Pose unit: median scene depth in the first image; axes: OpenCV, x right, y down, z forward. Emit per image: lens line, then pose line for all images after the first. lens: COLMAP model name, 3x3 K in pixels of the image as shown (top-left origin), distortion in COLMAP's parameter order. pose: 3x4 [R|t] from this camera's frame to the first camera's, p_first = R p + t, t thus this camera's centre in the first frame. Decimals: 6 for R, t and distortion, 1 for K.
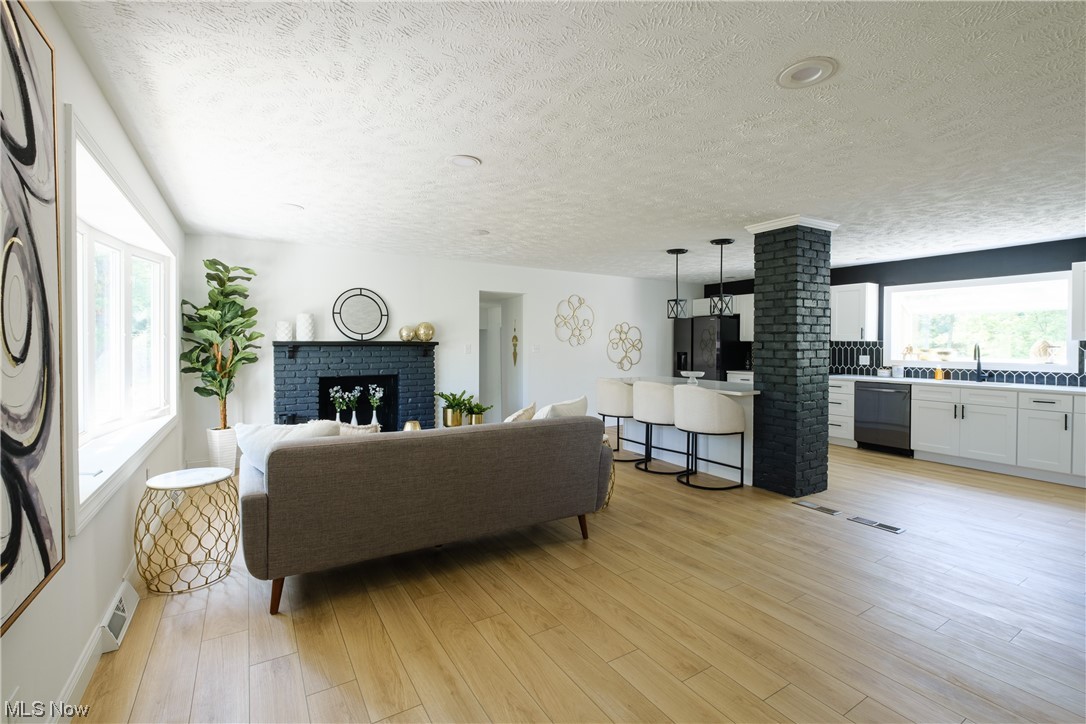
lens RADIAL K [[480.1, 0, 541.4], [0, 480.1, 358.2], [0, 0, 1]] dist [-0.002767, -0.000117]
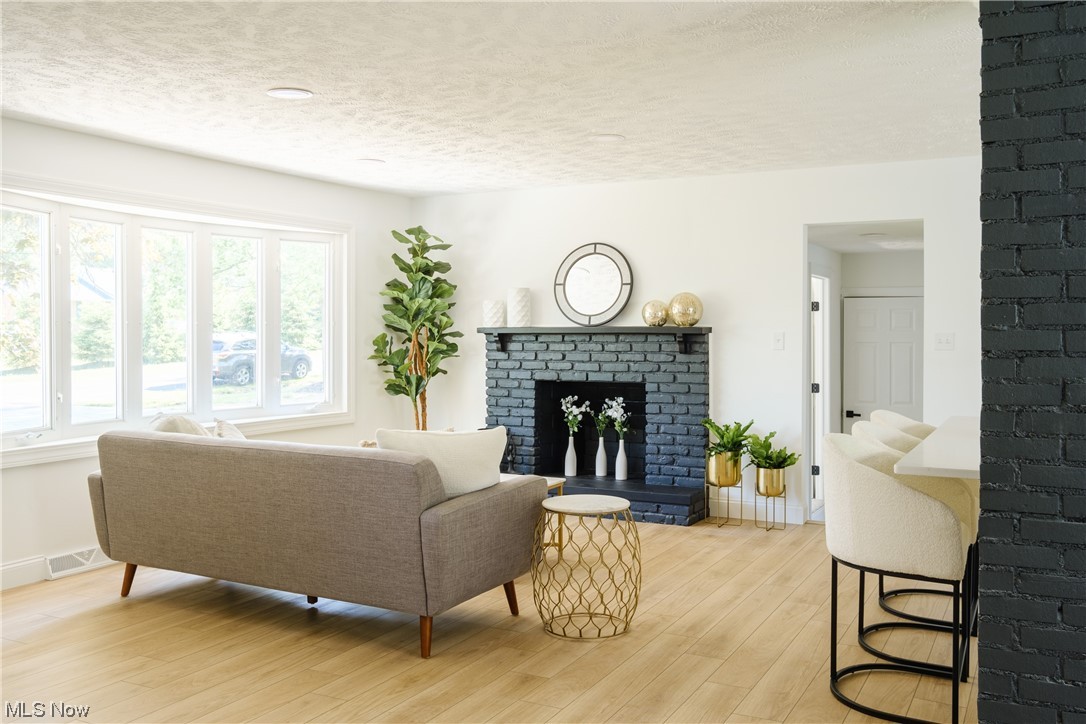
lens RADIAL K [[971.7, 0, 543.0], [0, 971.7, 362.0], [0, 0, 1]] dist [0.000851, 0.002951]
pose [[0.510617, 0.028200, -0.859346, 0.746919], [-0.021955, 0.999564, 0.019756, -0.014140], [0.859528, 0.008779, 0.511014, 0.309956]]
